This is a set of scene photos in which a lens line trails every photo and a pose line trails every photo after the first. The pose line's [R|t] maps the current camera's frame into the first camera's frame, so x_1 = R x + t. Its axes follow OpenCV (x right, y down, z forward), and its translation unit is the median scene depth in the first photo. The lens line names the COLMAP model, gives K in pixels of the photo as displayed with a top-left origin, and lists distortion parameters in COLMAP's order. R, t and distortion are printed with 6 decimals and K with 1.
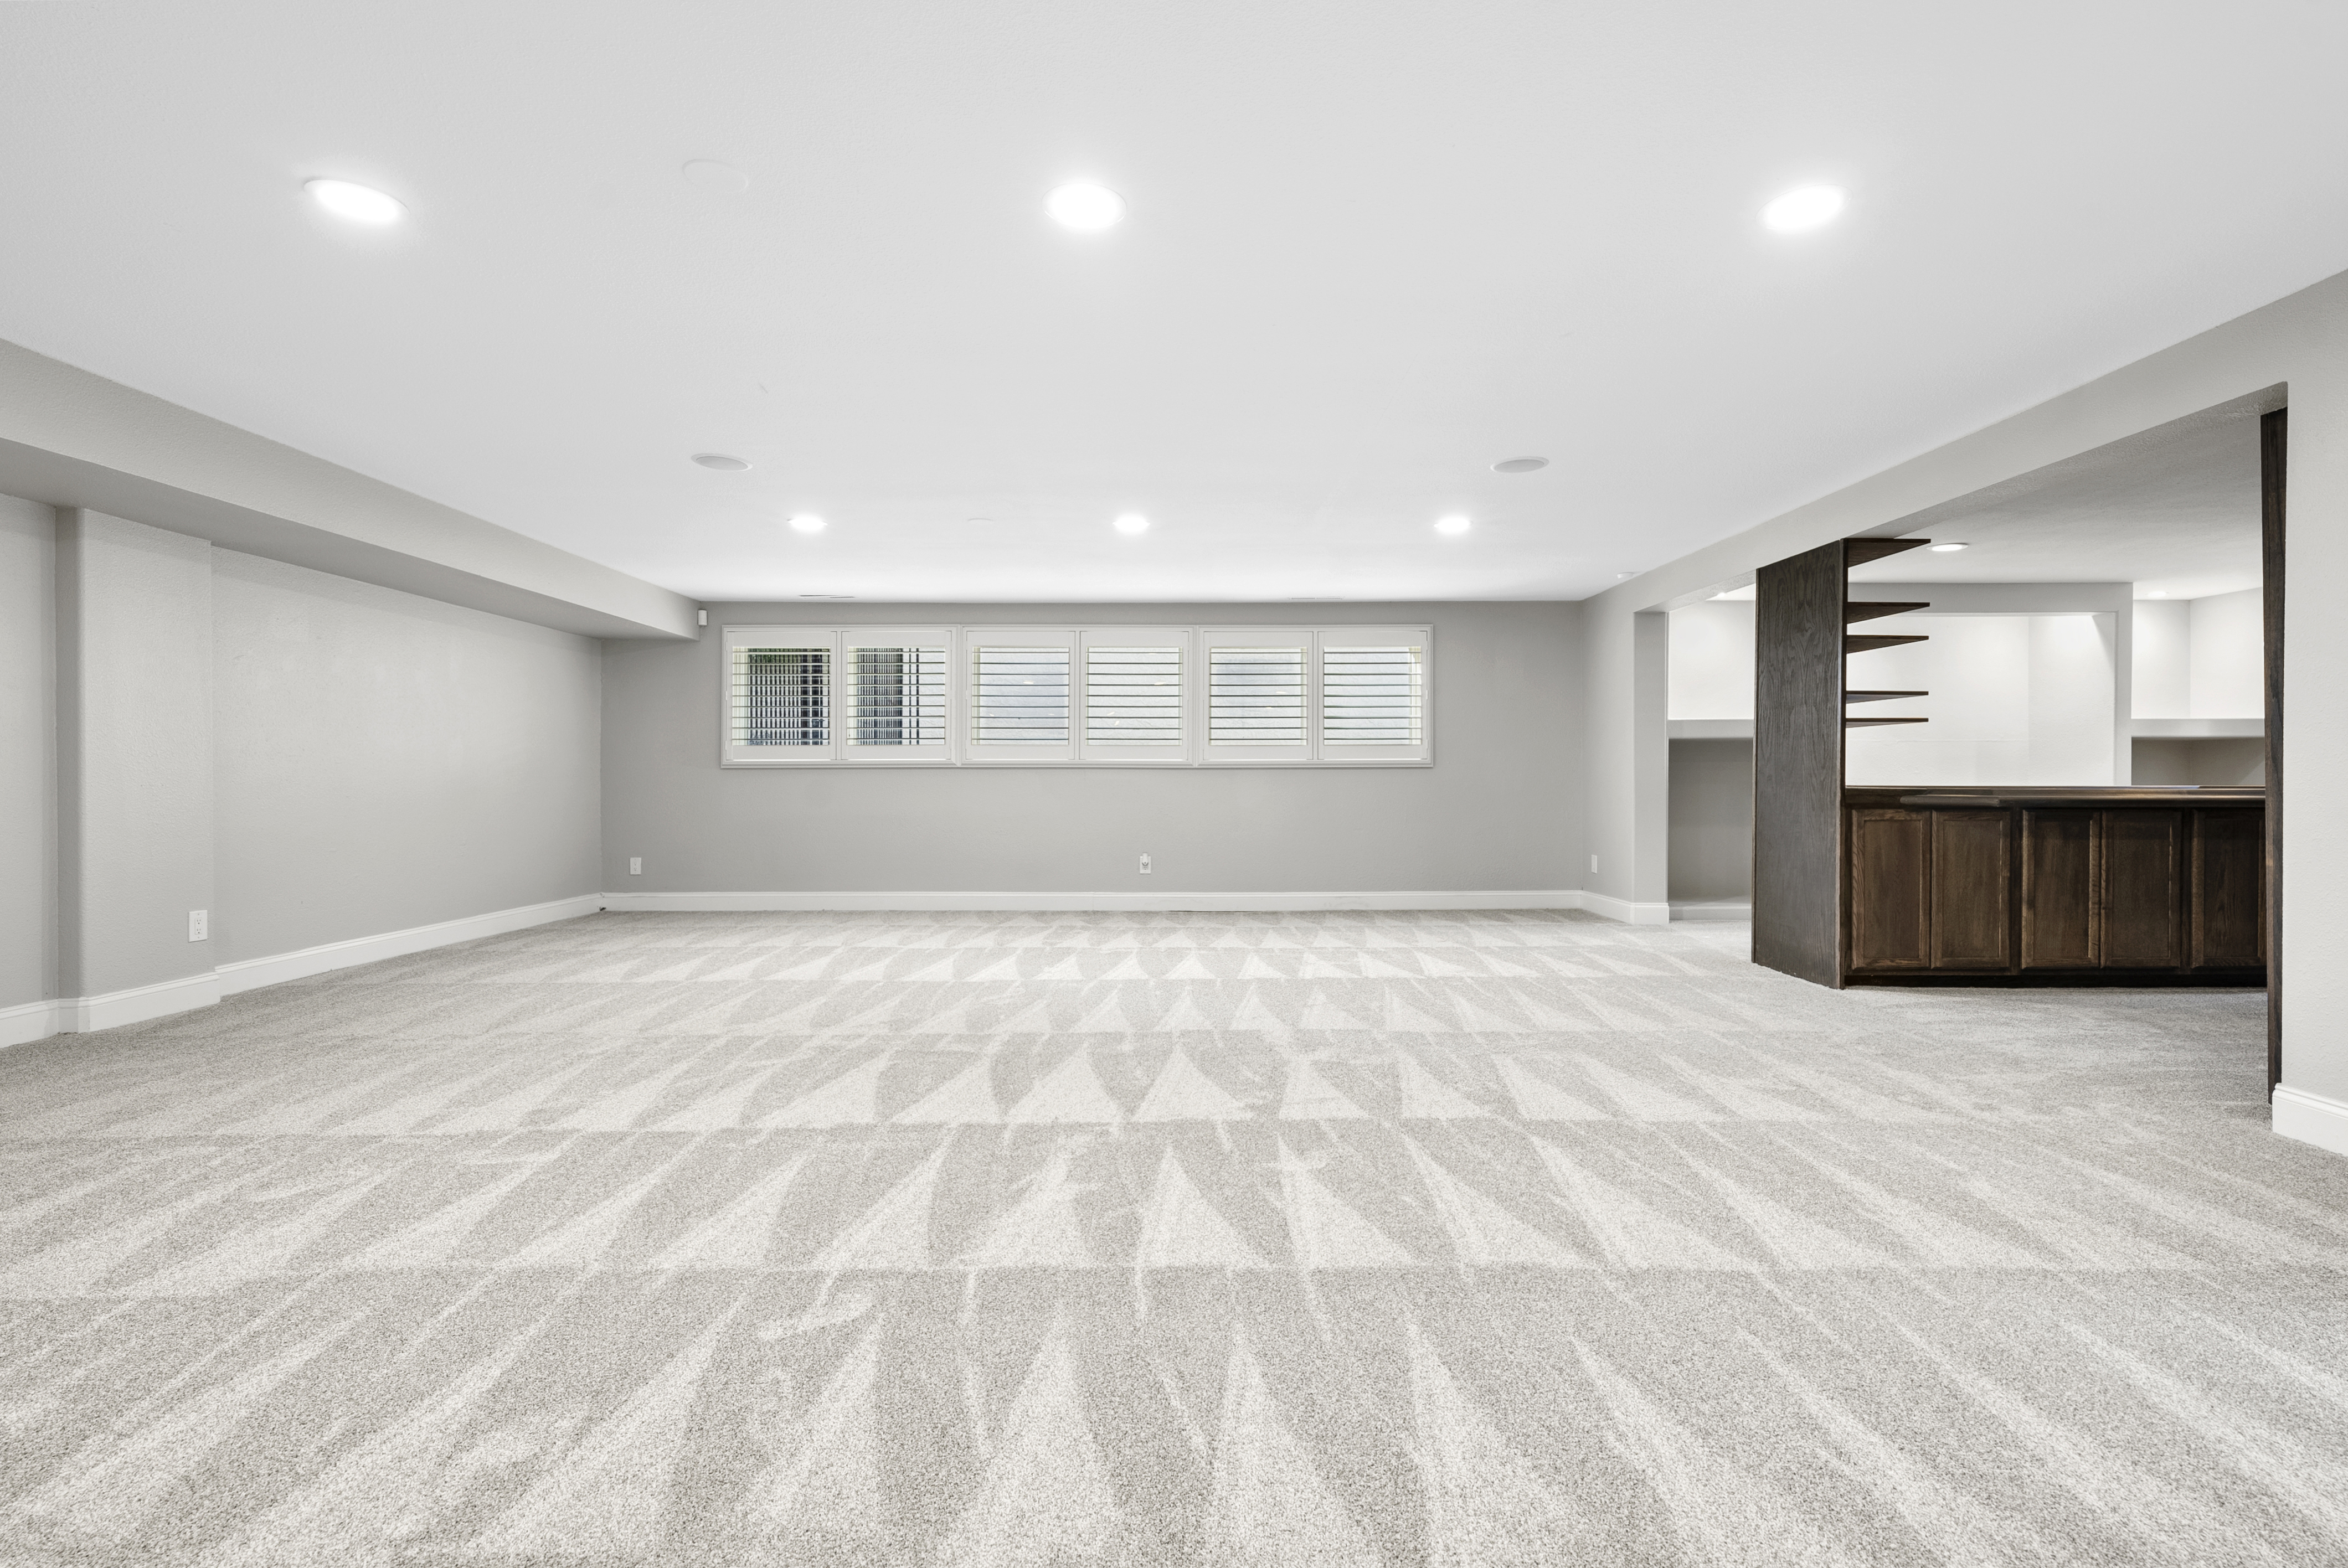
lens RADIAL K [[1132.7, 0, 1168.4], [0, 1132.7, 783.5], [0, 0, 1]] dist [0.003018, 0.000200]
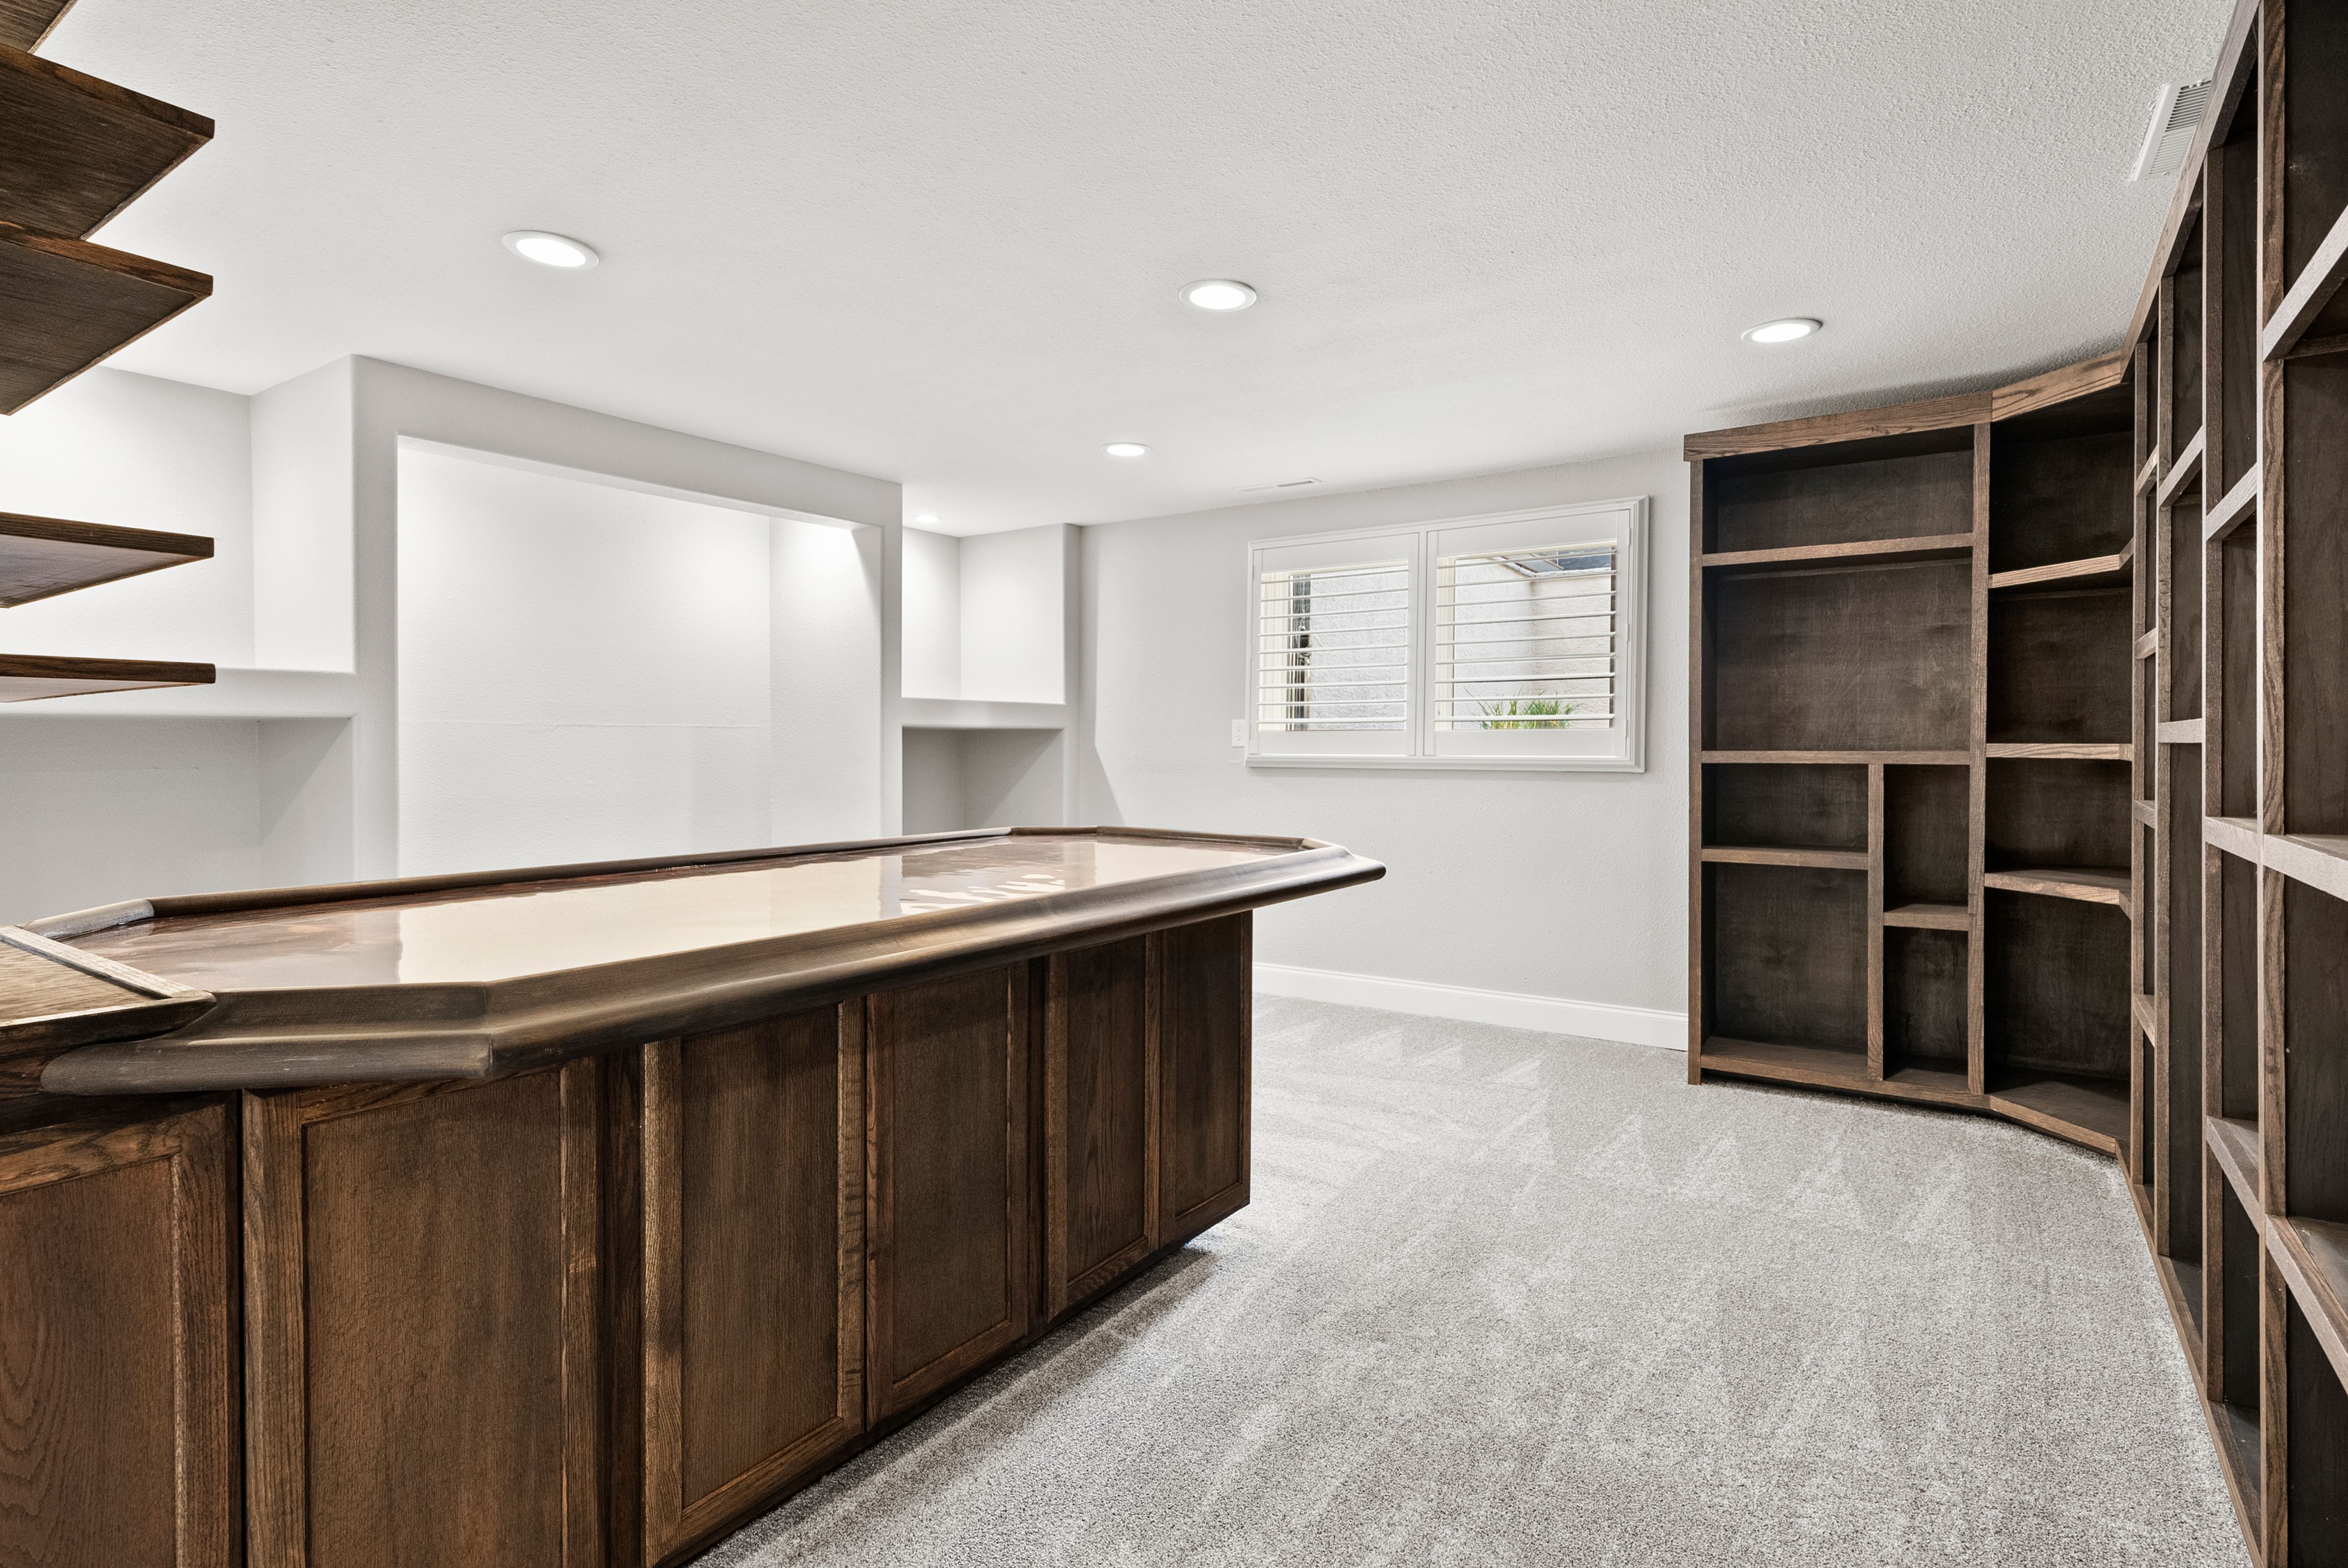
lens RADIAL K [[1179.8, 0, 1173.7], [0, 1179.8, 767.4], [0, 0, 1]] dist [0.000227, -0.001046]
pose [[0.588776, -0.015352, 0.808151, 0.594219], [0.003890, 0.999862, 0.016160, -0.041084], [-0.808287, -0.006370, 0.588754, 0.721146]]
